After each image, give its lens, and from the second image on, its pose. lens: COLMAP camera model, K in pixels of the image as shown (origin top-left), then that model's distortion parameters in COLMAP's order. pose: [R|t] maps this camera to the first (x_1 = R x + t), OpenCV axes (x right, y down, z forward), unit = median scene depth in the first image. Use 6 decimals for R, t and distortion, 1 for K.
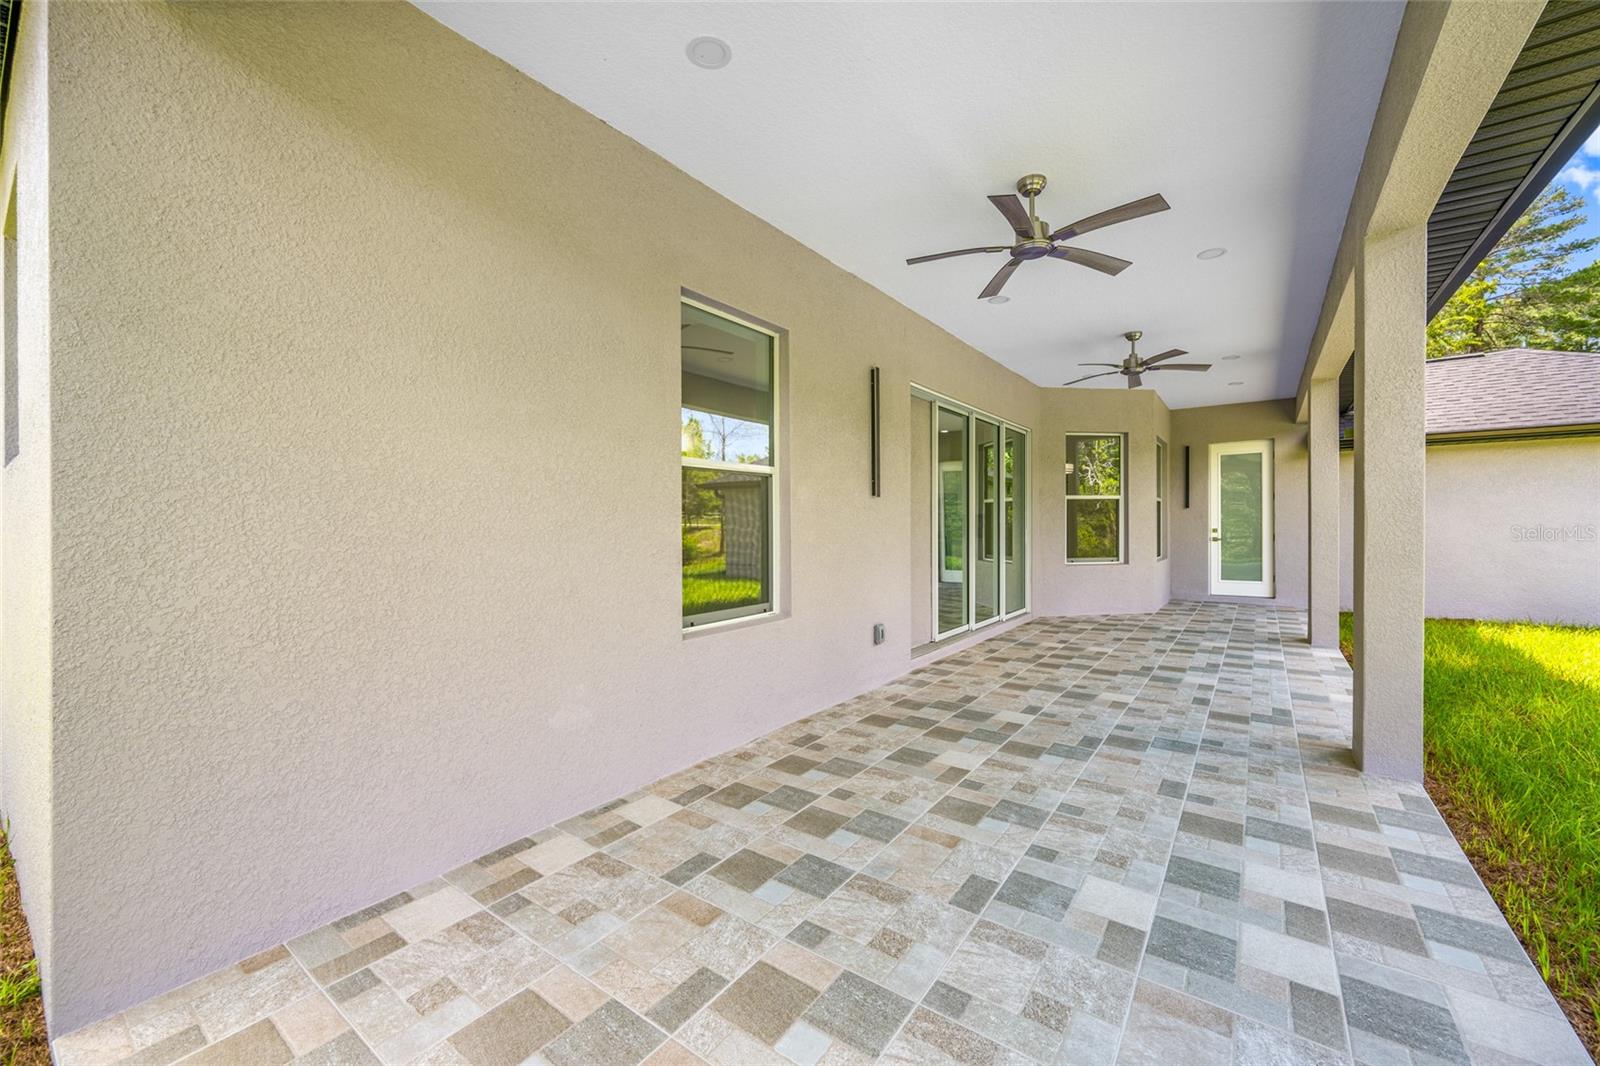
lens RADIAL K [[634.9, 0, 801.9], [0, 634.9, 529.9], [0, 0, 1]] dist [0.001831, 0.000115]
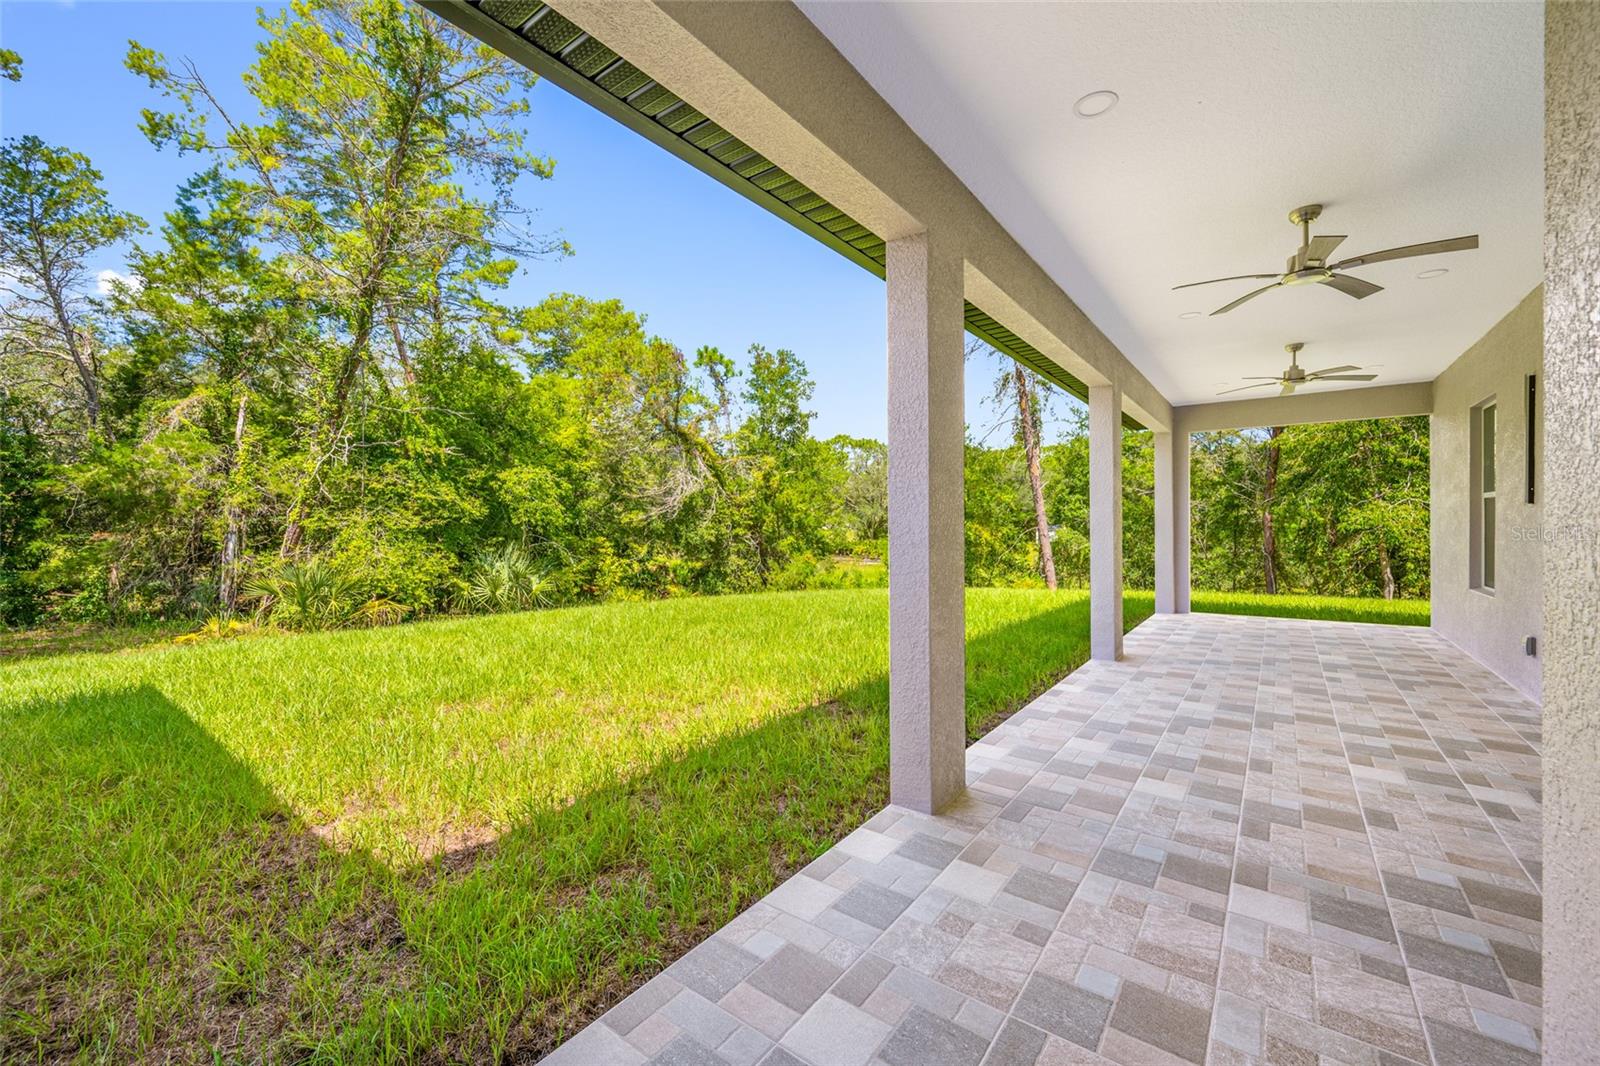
lens RADIAL K [[634.9, 0, 801.8], [0, 634.9, 524.2], [0, 0, 1]] dist [0.001831, 0.000115]
pose [[-0.999661, 0.011636, 0.023312, 0.361047], [0.011932, 0.999849, 0.012615, -0.039285], [-0.023162, 0.012888, -0.999649, 1.014602]]
